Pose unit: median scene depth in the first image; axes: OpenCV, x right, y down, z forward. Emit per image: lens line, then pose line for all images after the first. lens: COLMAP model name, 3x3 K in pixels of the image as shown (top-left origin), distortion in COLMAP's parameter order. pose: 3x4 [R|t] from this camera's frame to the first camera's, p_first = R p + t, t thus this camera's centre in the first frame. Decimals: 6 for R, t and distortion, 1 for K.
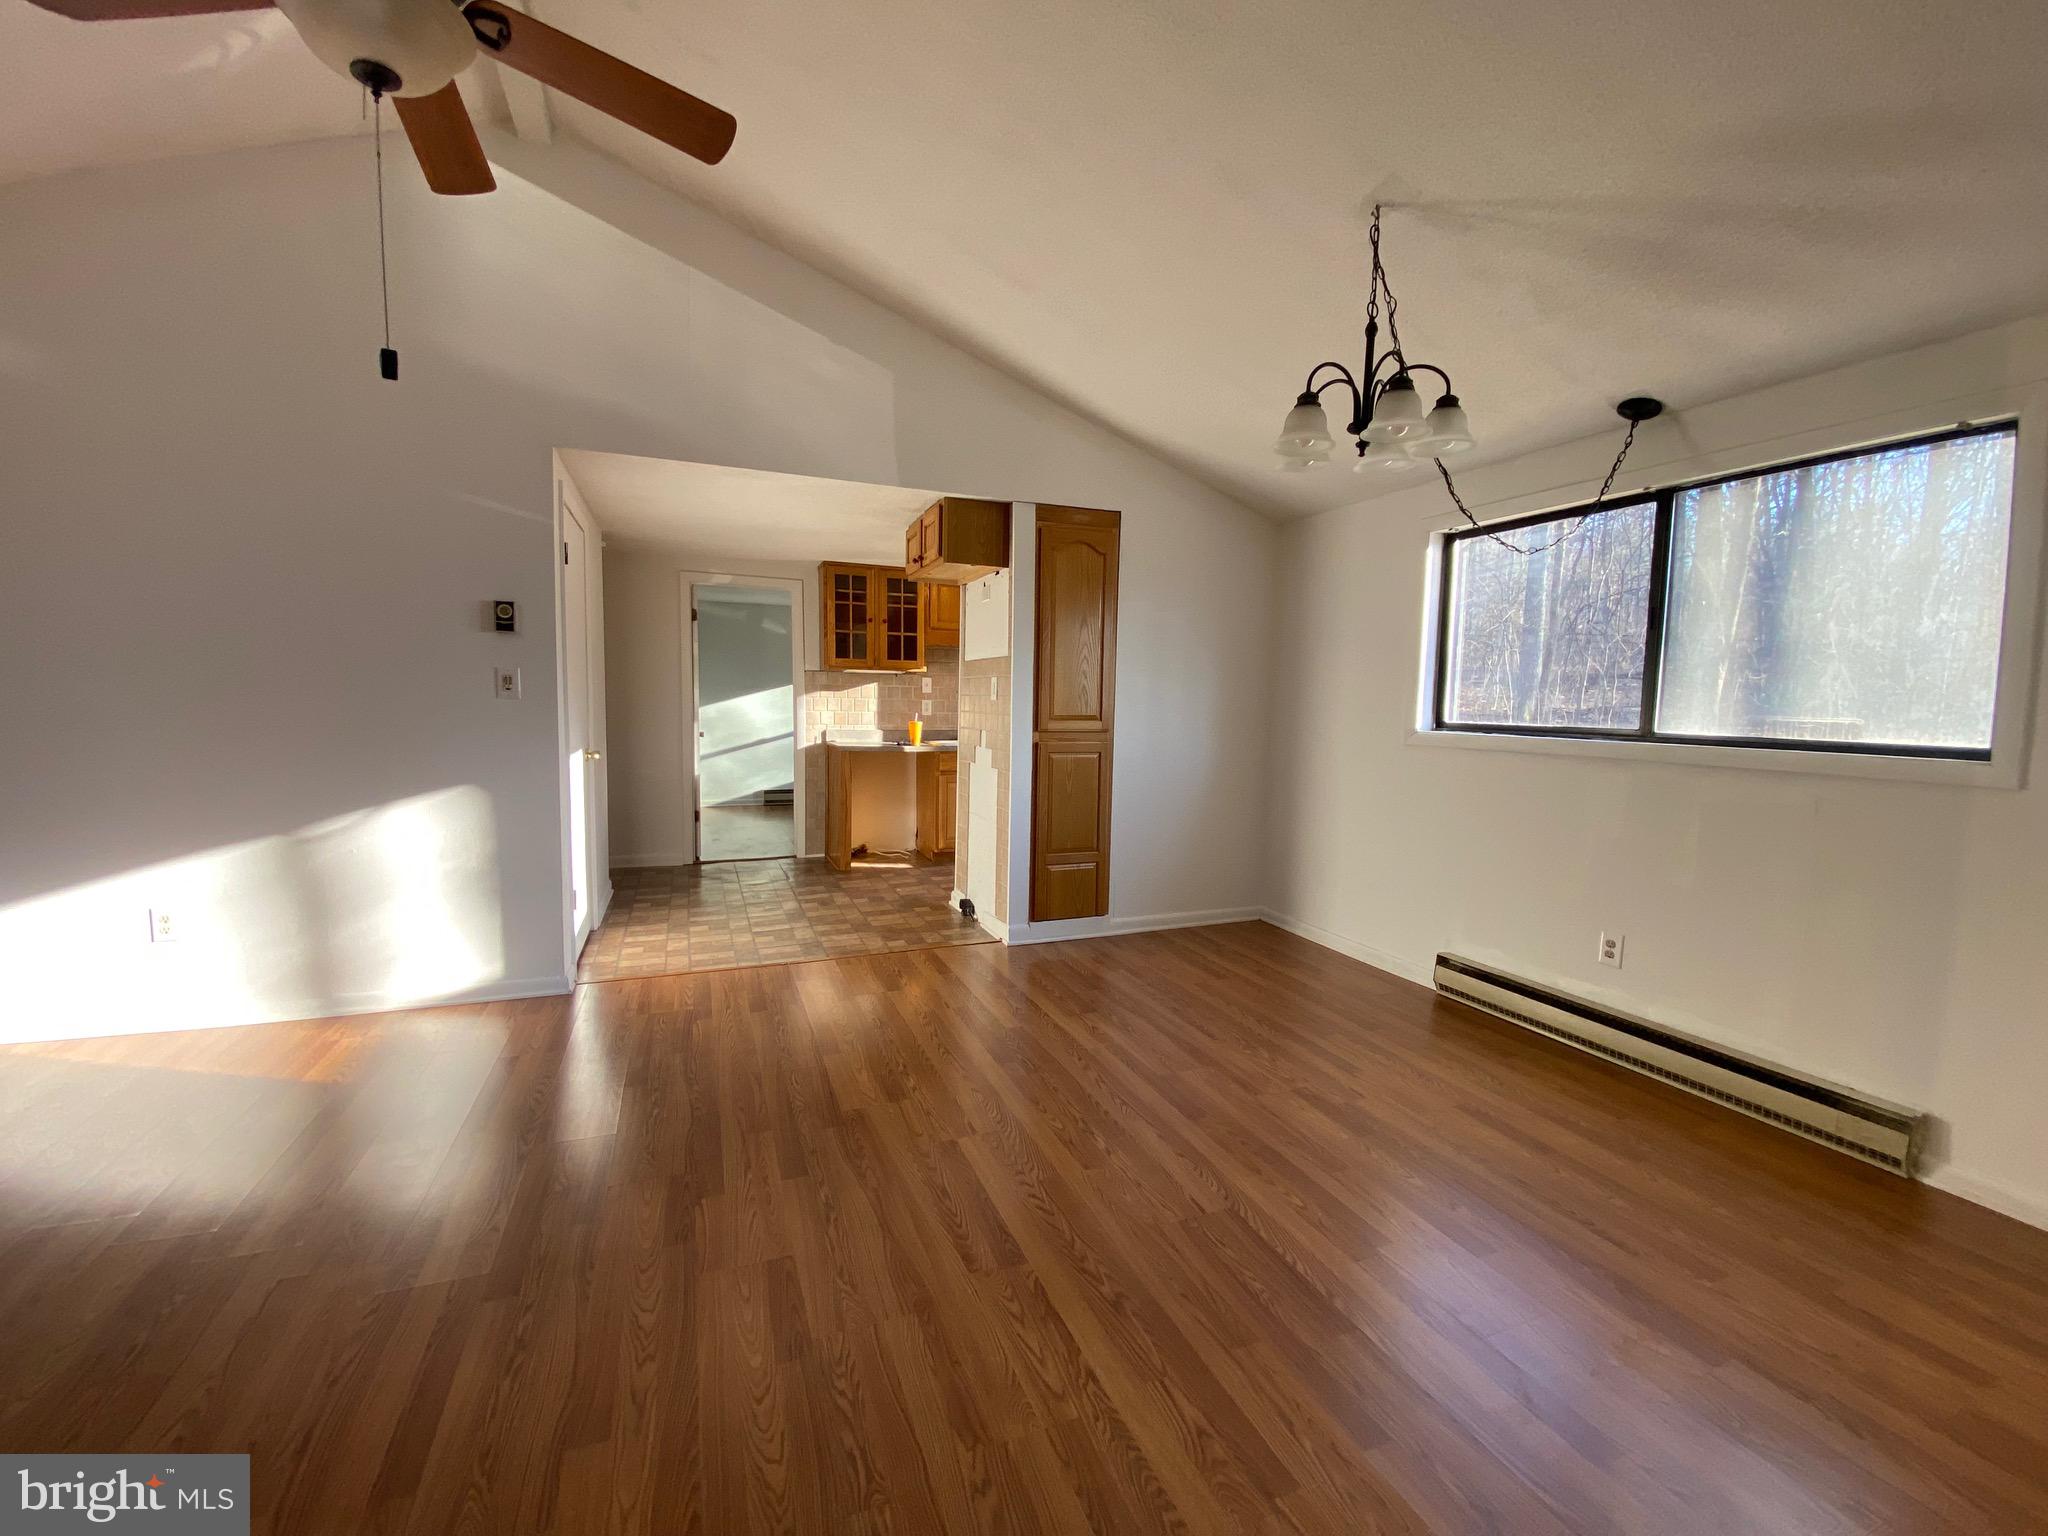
lens RADIAL K [[826.6, 0, 1018.4], [0, 826.6, 767.4], [0, 0, 1]] dist [0.012516, -0.016960]
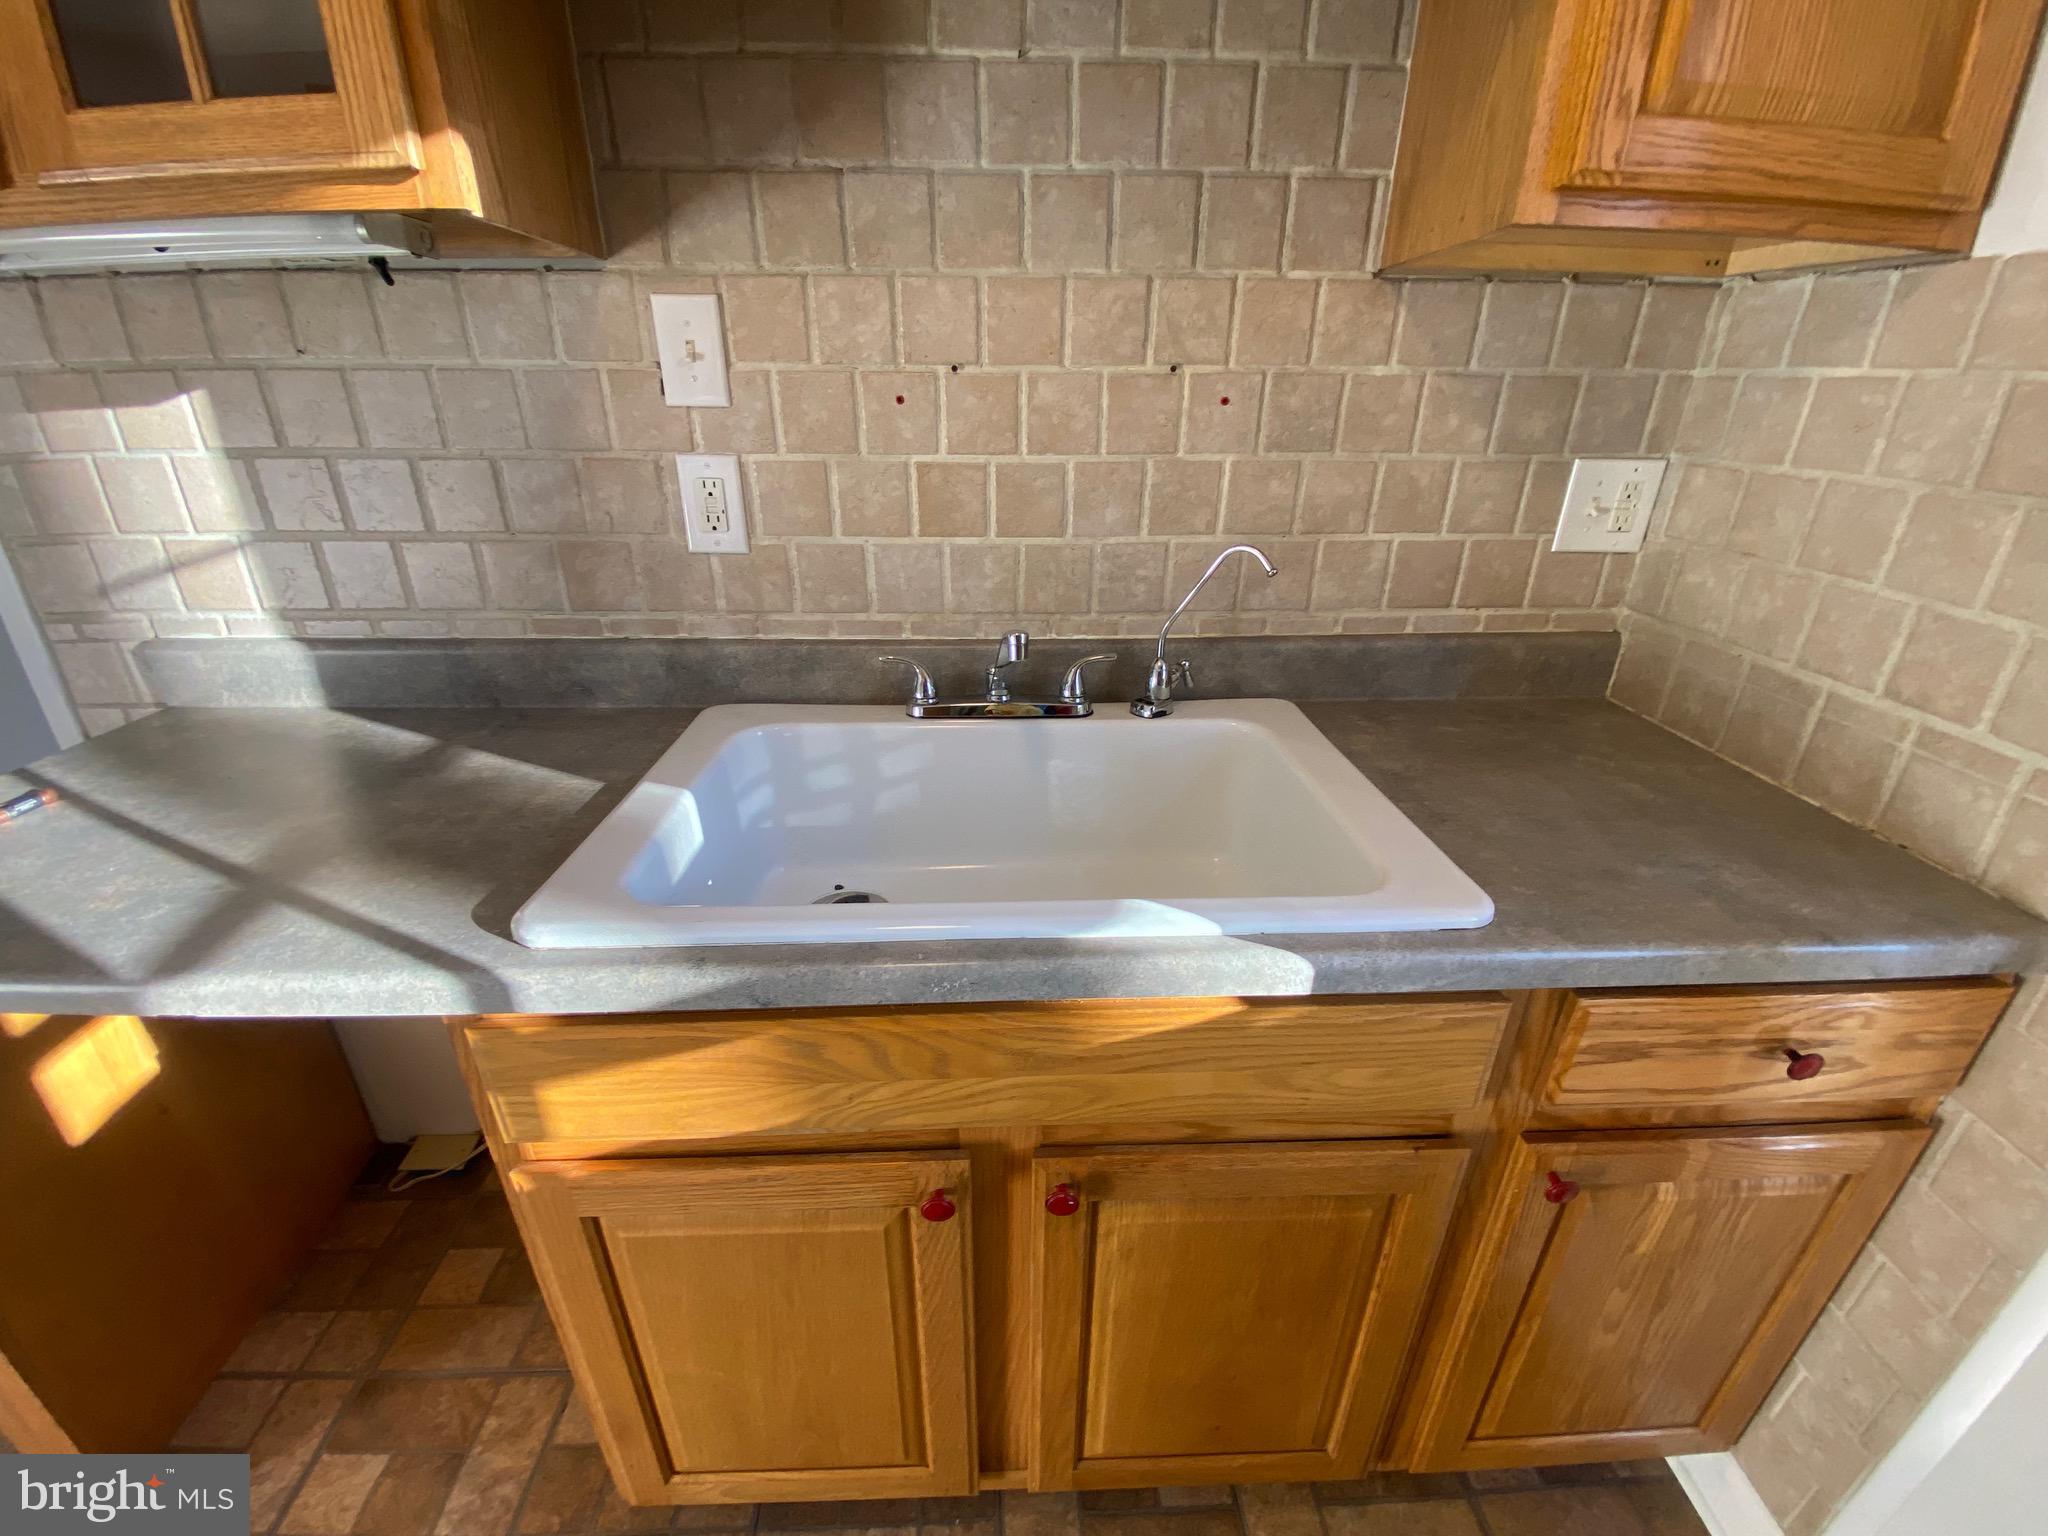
lens RADIAL K [[826.6, 0, 1013.9], [0, 826.6, 771.6], [0, 0, 1]] dist [0.012516, -0.016960]
pose [[0.941961, 0.132853, -0.308318, 0.006586], [-0.024584, 0.943200, 0.331313, -0.159265], [0.334821, -0.304504, 0.891724, 1.725501]]
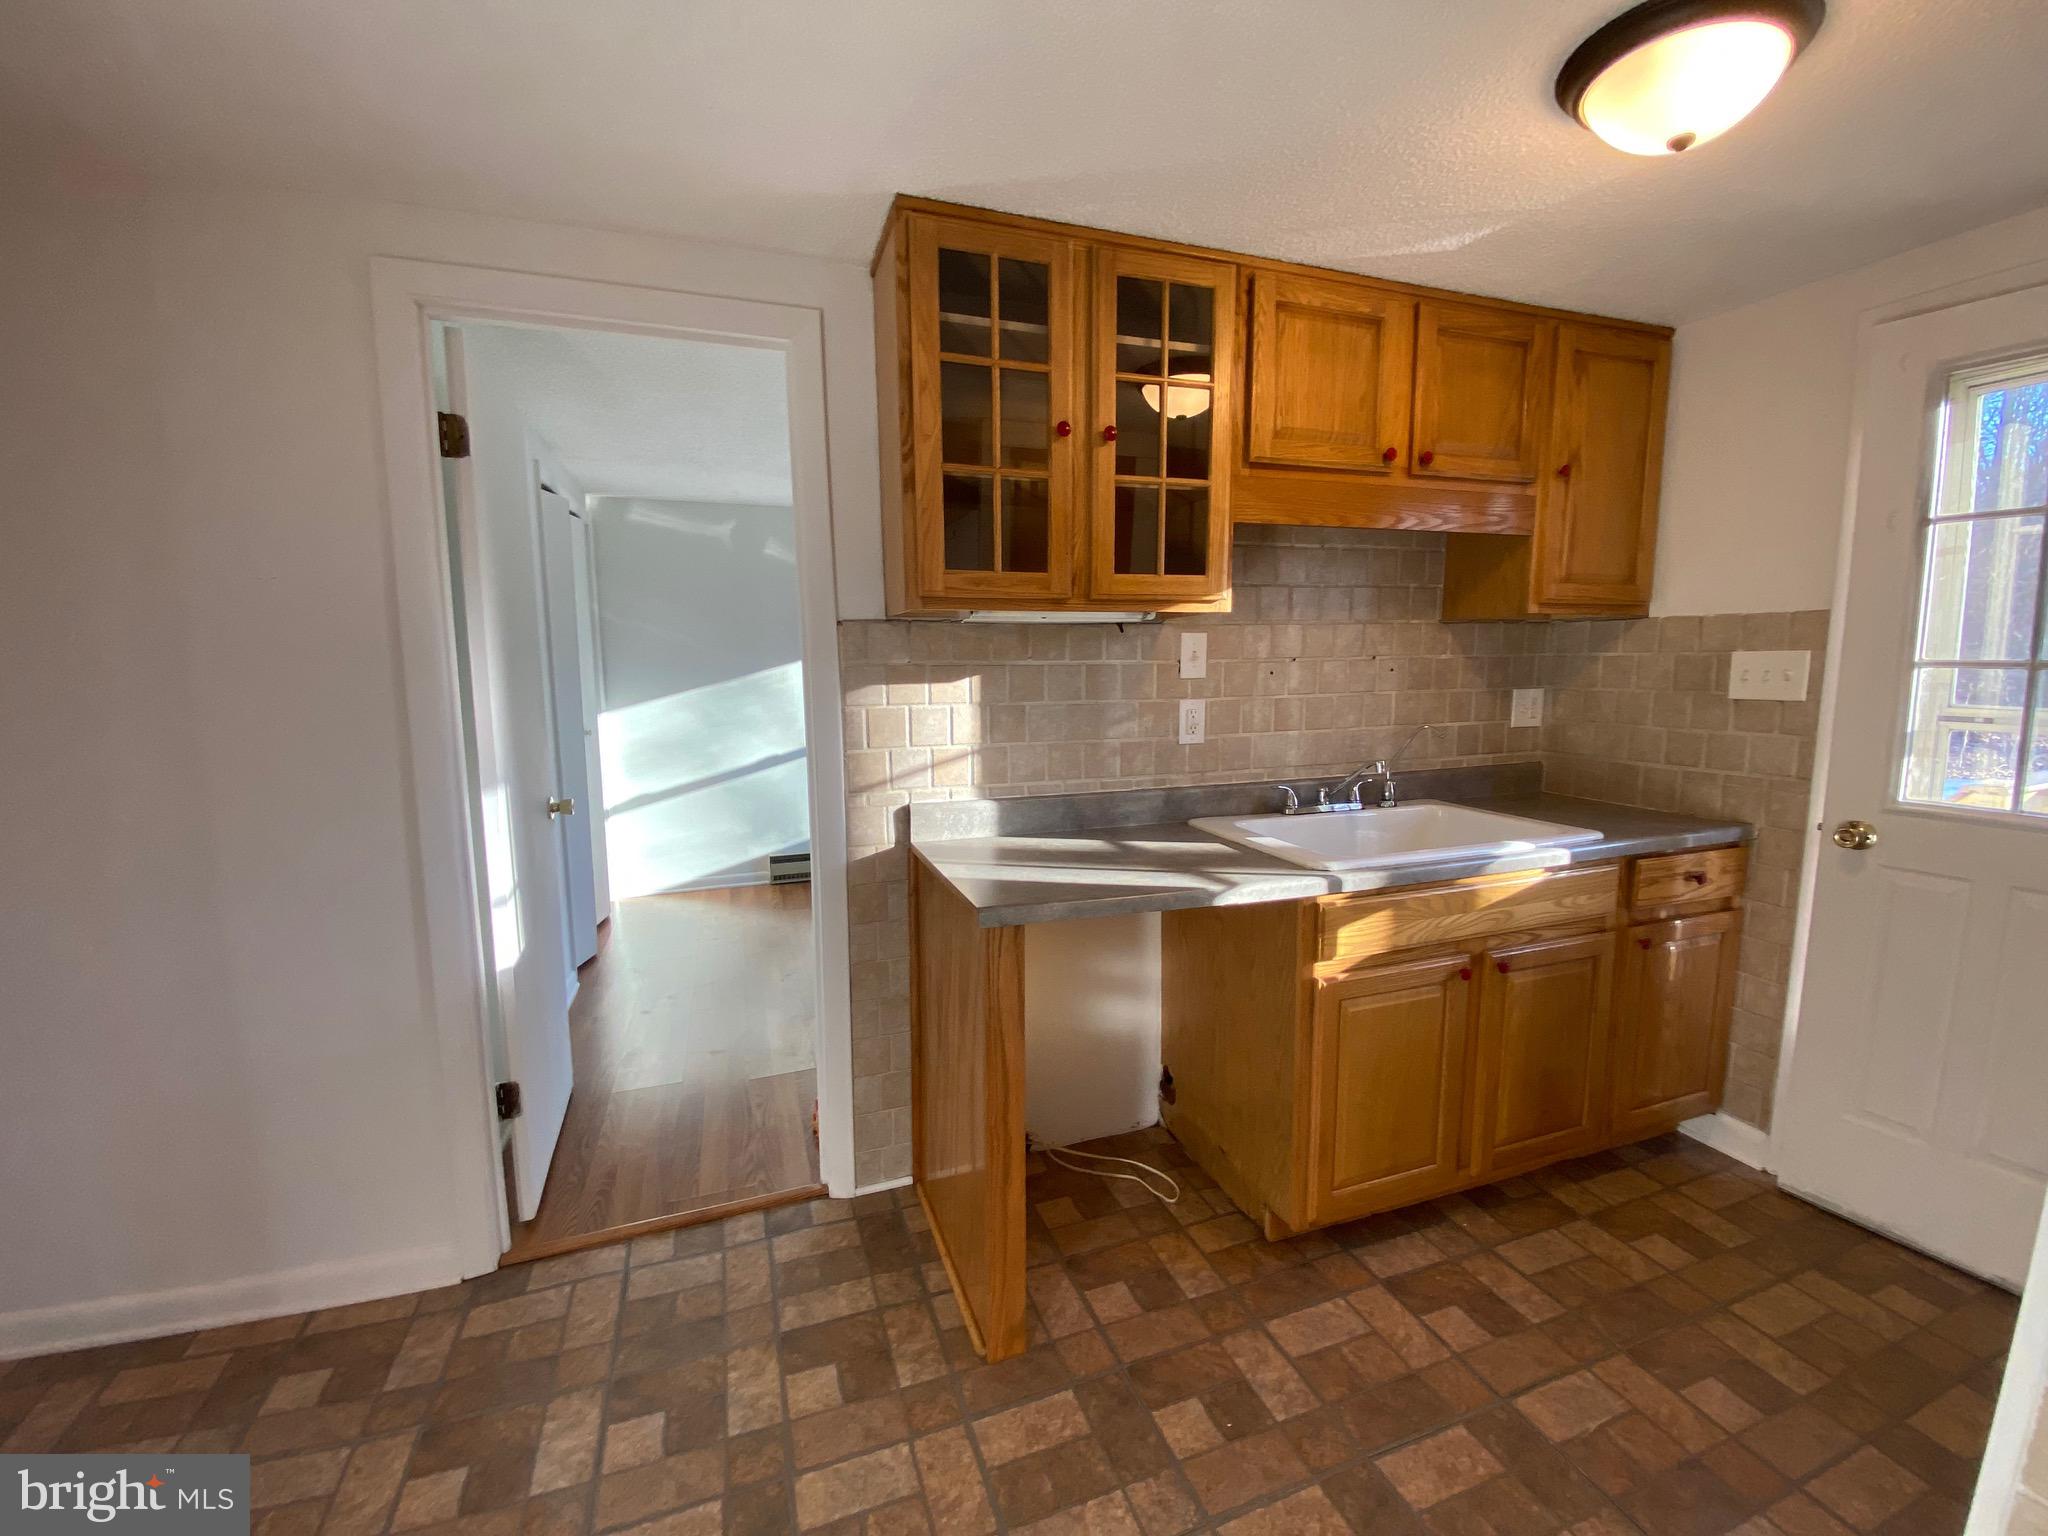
lens RADIAL K [[826.6, 0, 1011.8], [0, 826.6, 769.6], [0, 0, 1]] dist [0.012516, -0.016960]
pose [[0.998436, -0.018107, -0.052888, -0.338987], [0.020264, 0.998973, 0.040526, -0.138248], [0.052100, -0.041535, 0.997778, 1.318290]]
